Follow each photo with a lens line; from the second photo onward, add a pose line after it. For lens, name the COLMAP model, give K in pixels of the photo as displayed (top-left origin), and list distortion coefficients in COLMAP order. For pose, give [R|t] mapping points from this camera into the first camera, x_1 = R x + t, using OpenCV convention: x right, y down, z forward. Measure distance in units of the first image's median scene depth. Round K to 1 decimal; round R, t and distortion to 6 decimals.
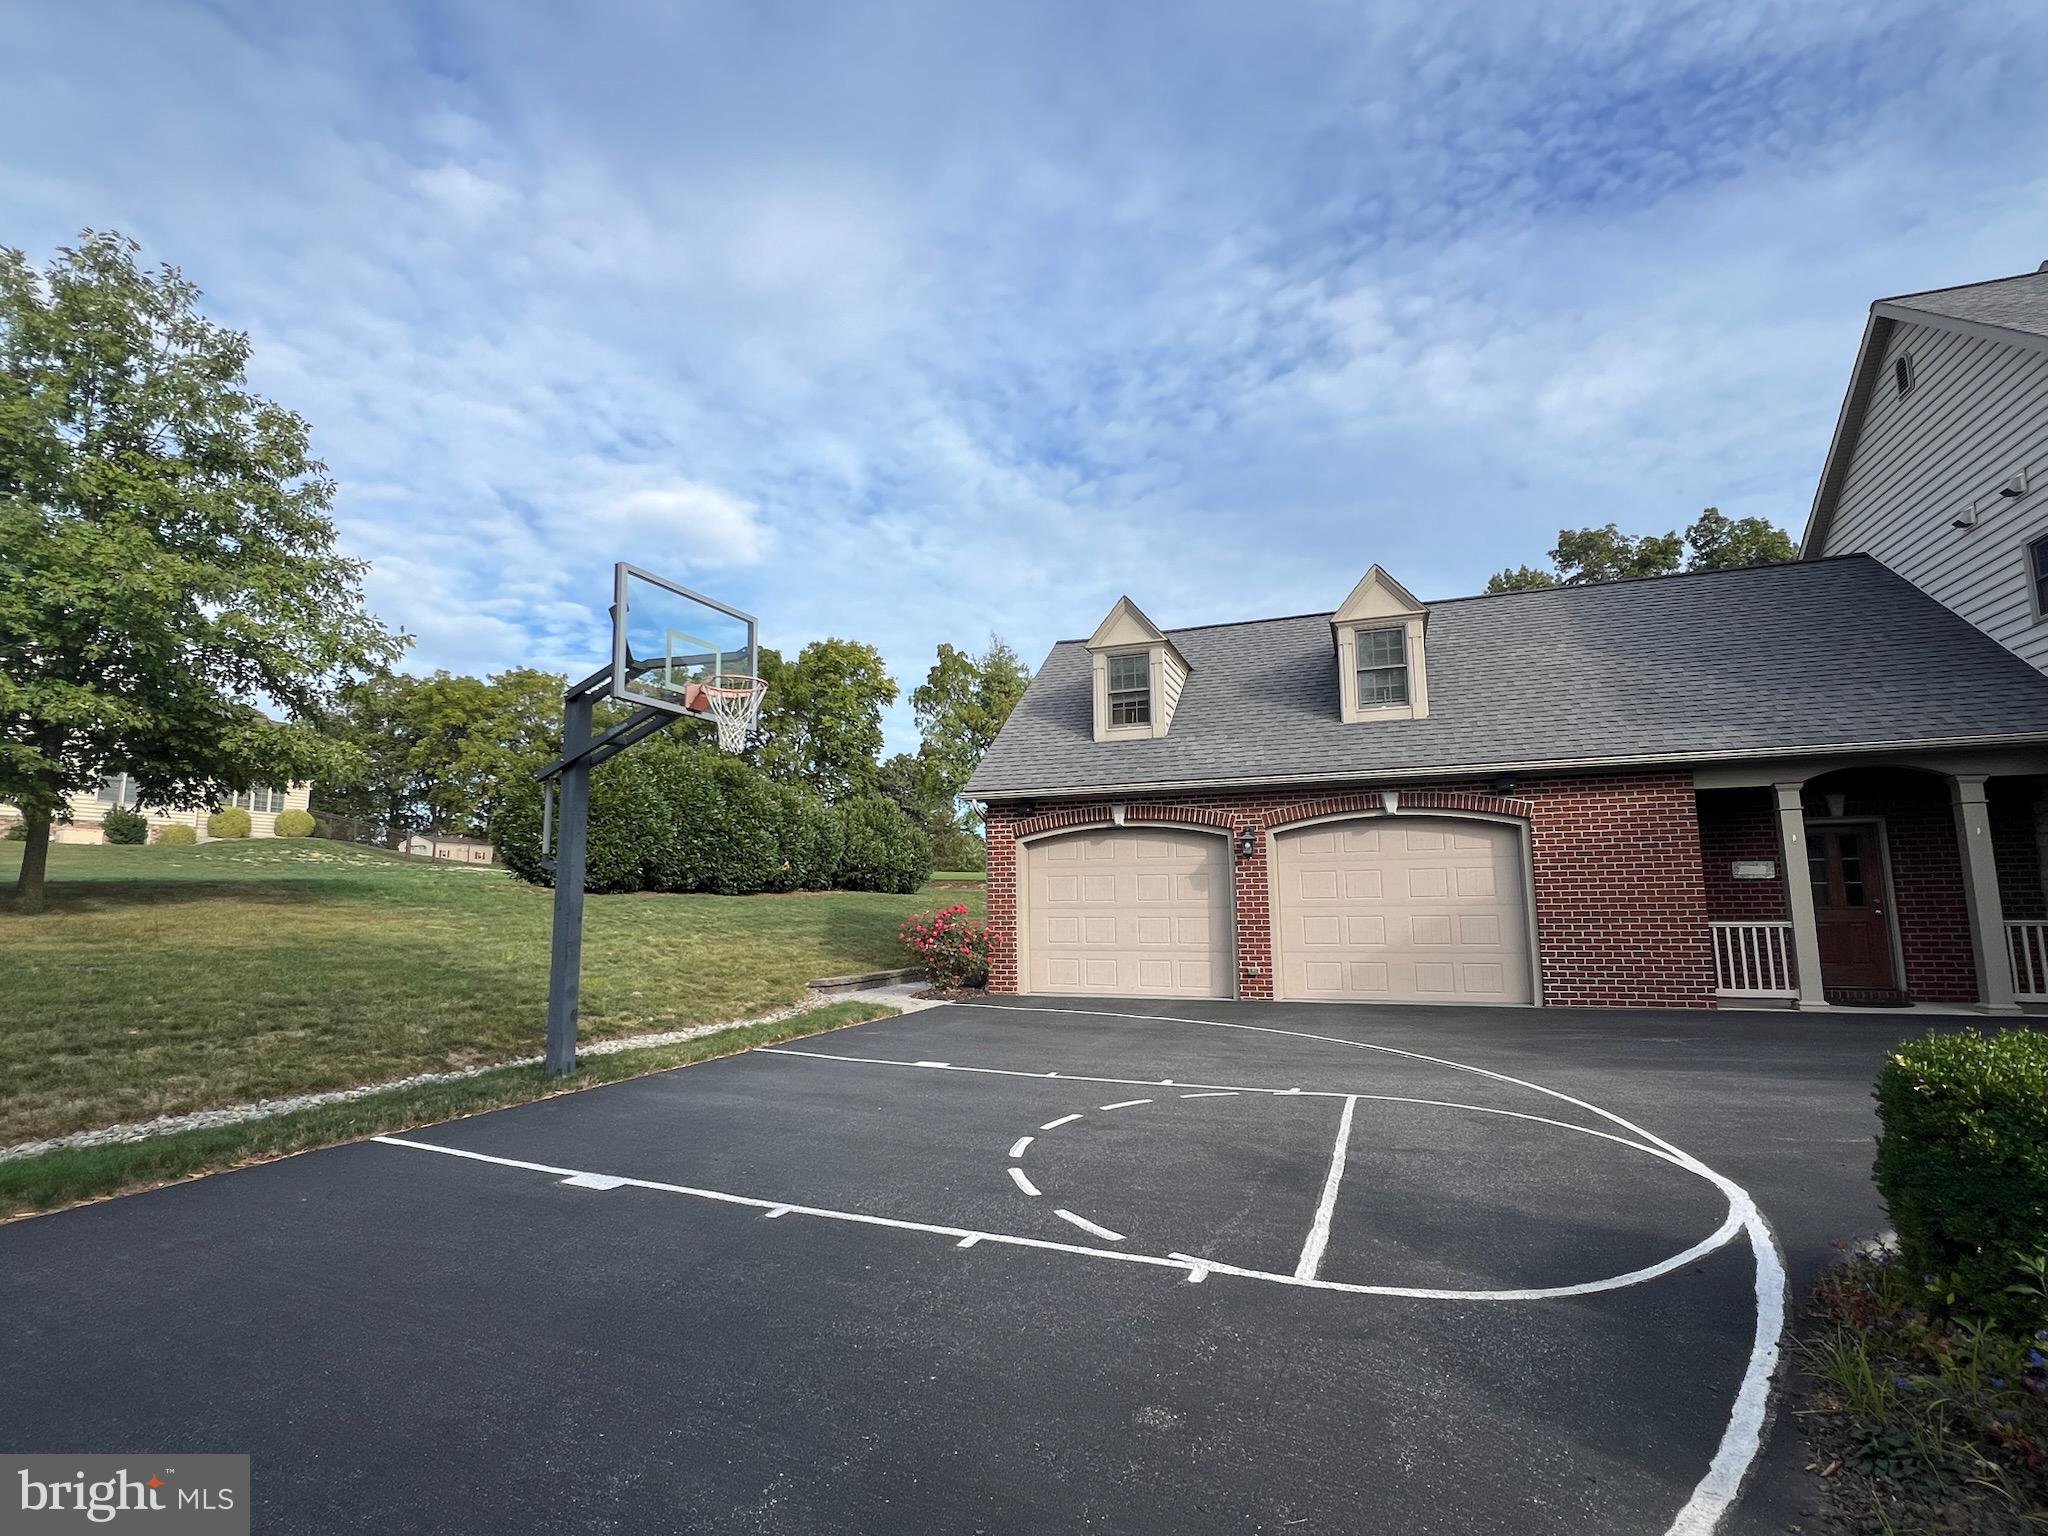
lens RADIAL K [[959.8, 0, 992.3], [0, 959.8, 776.2], [0, 0, 1]] dist [-0.038047, 0.012837]
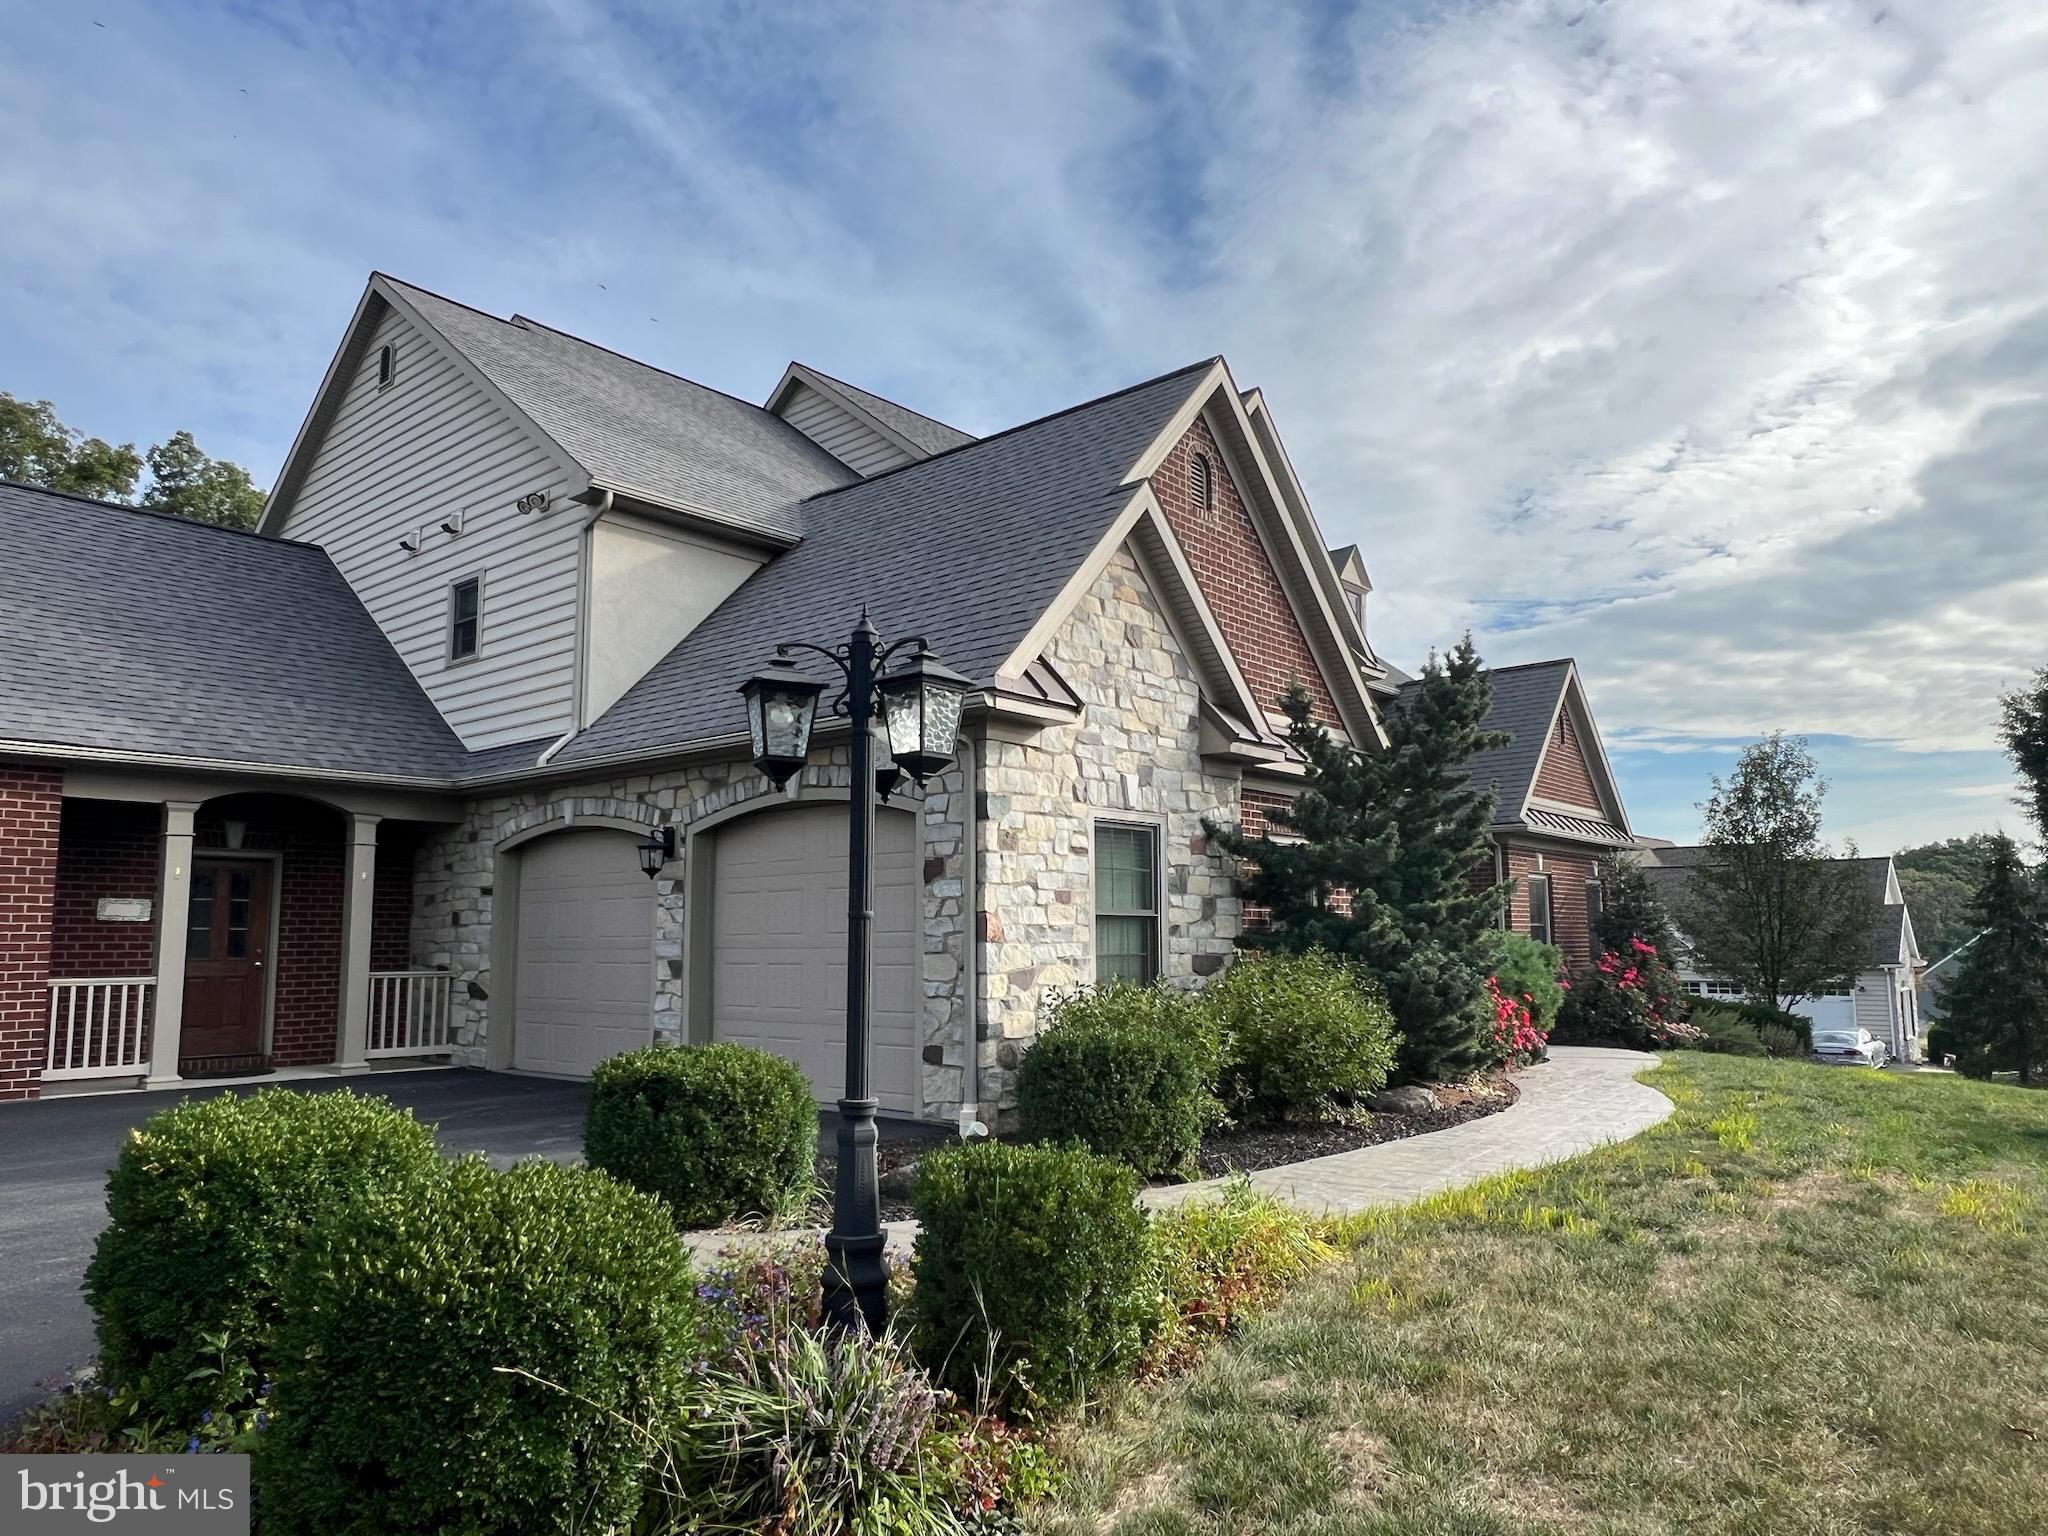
lens RADIAL K [[1329.6, 0, 1018.5], [0, 1329.6, 787.2], [0, 0, 1]] dist [-0.001909, 0.000044]
pose [[0.316552, 0.115331, 0.941538, 0.011720], [-0.123874, 0.989107, -0.079511, -0.002656], [-0.940452, -0.091463, 0.327391, -0.023495]]
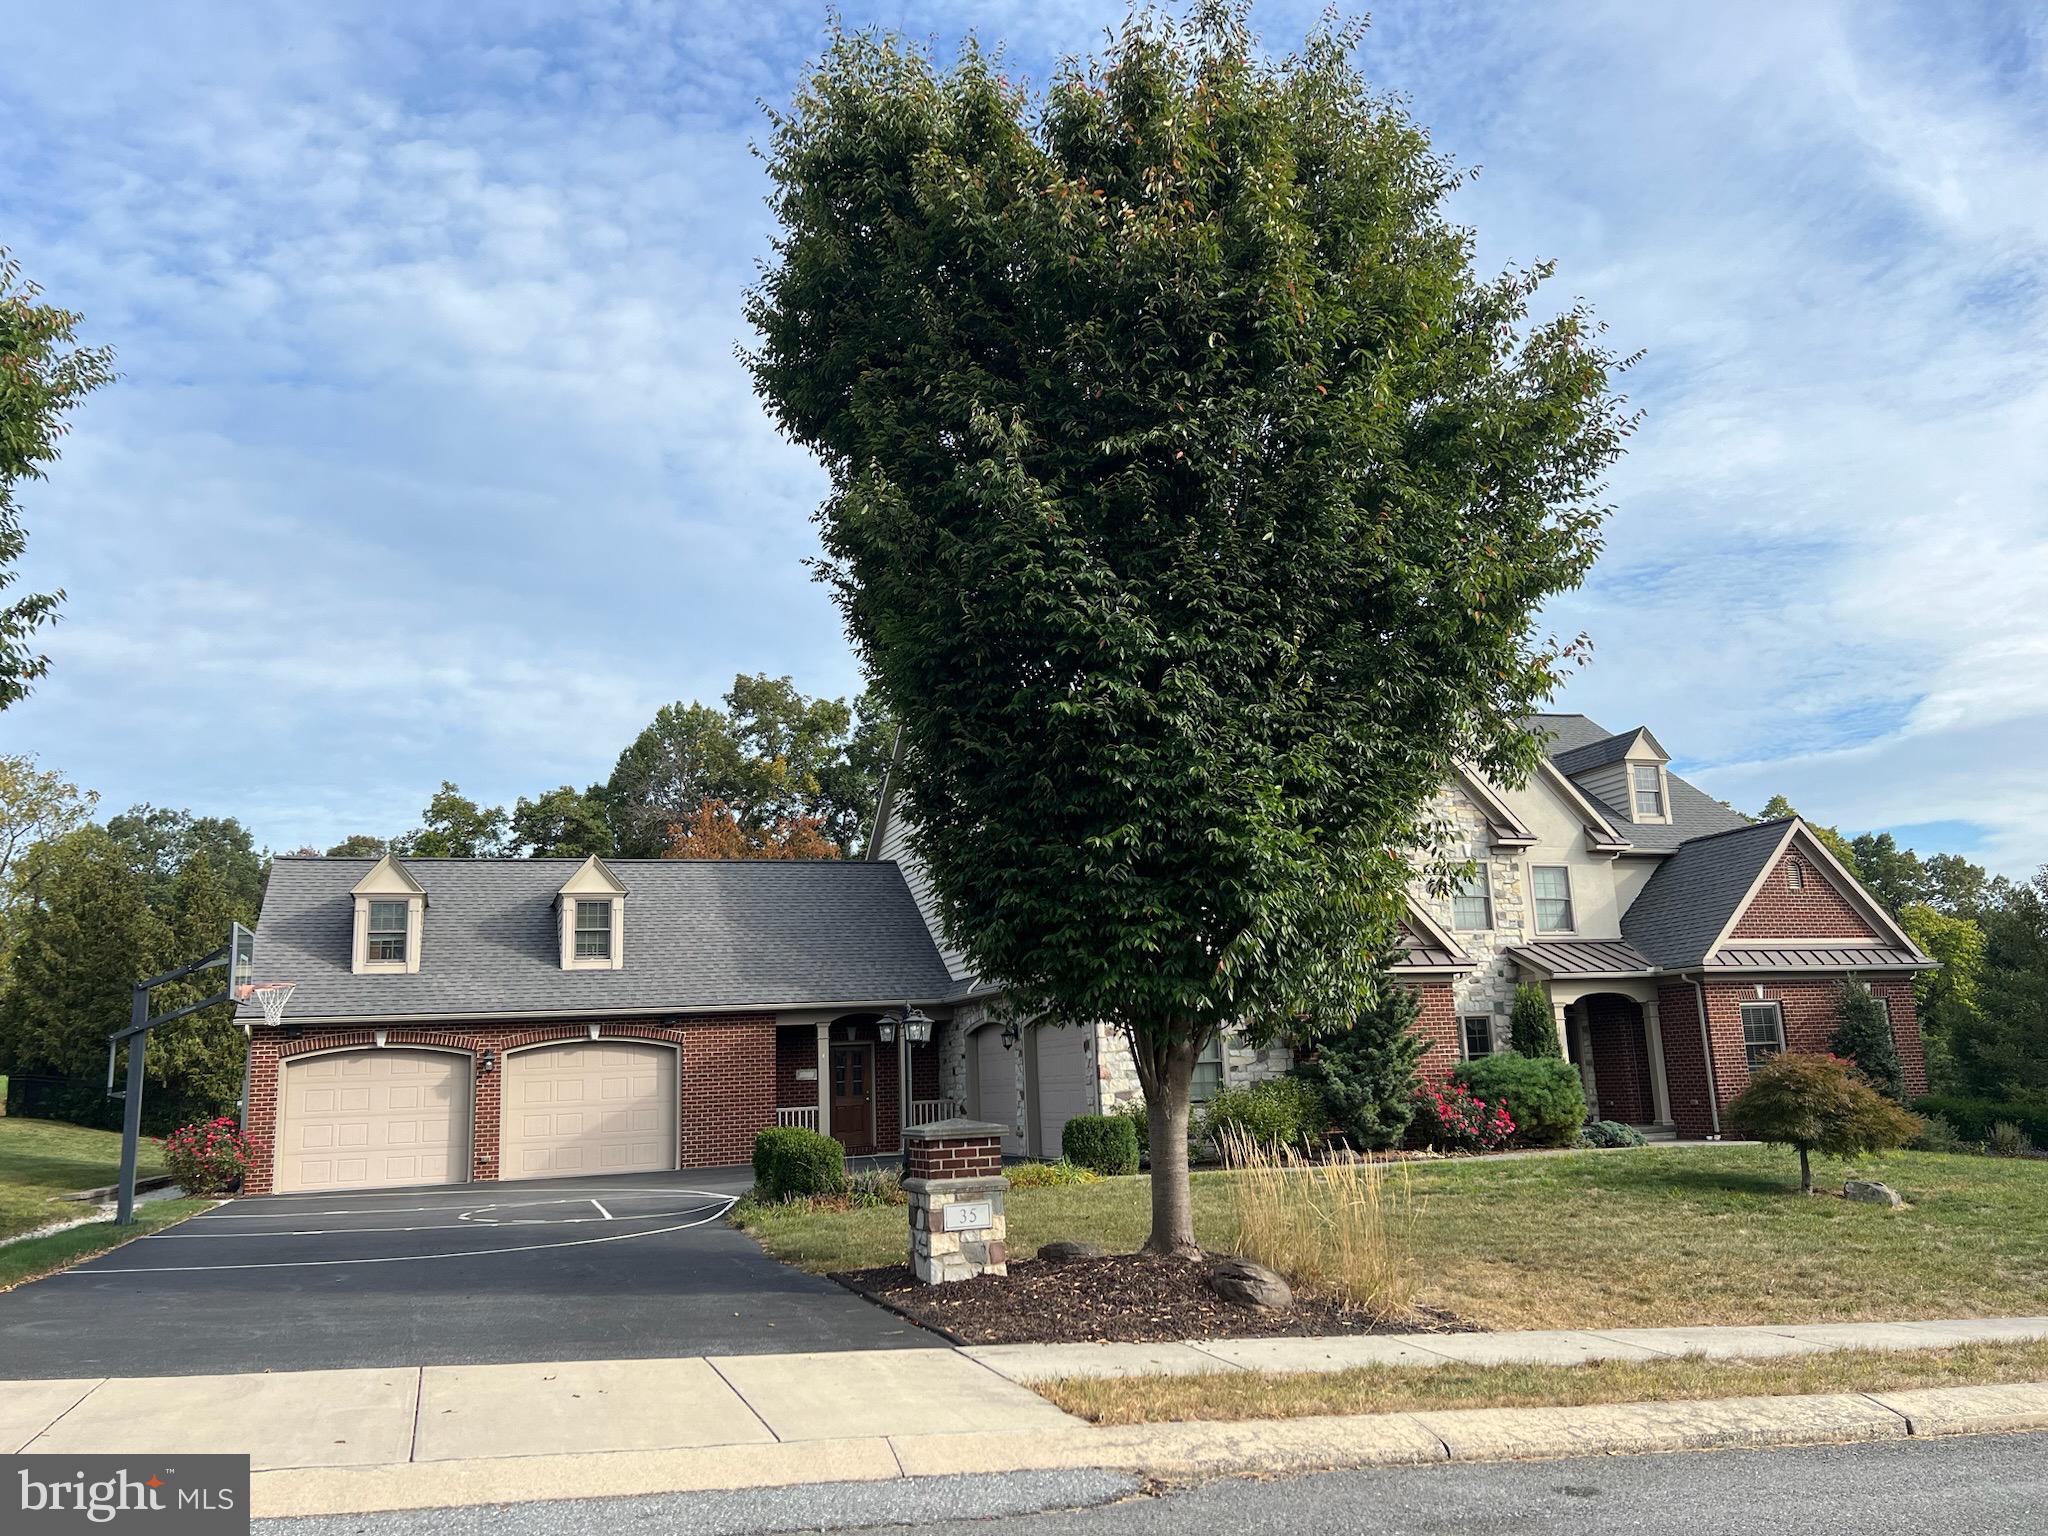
lens RADIAL K [[1506.3, 0, 1024.0], [0, 1506.3, 768.0], [0, 0, 1]] dist [0.059077, -0.074013]
pose [[0.740381, 0.112196, 0.662758, -0.619925], [-0.051986, 0.992576, -0.109955, -0.140834], [-0.670174, 0.046954, 0.740717, -1.071814]]
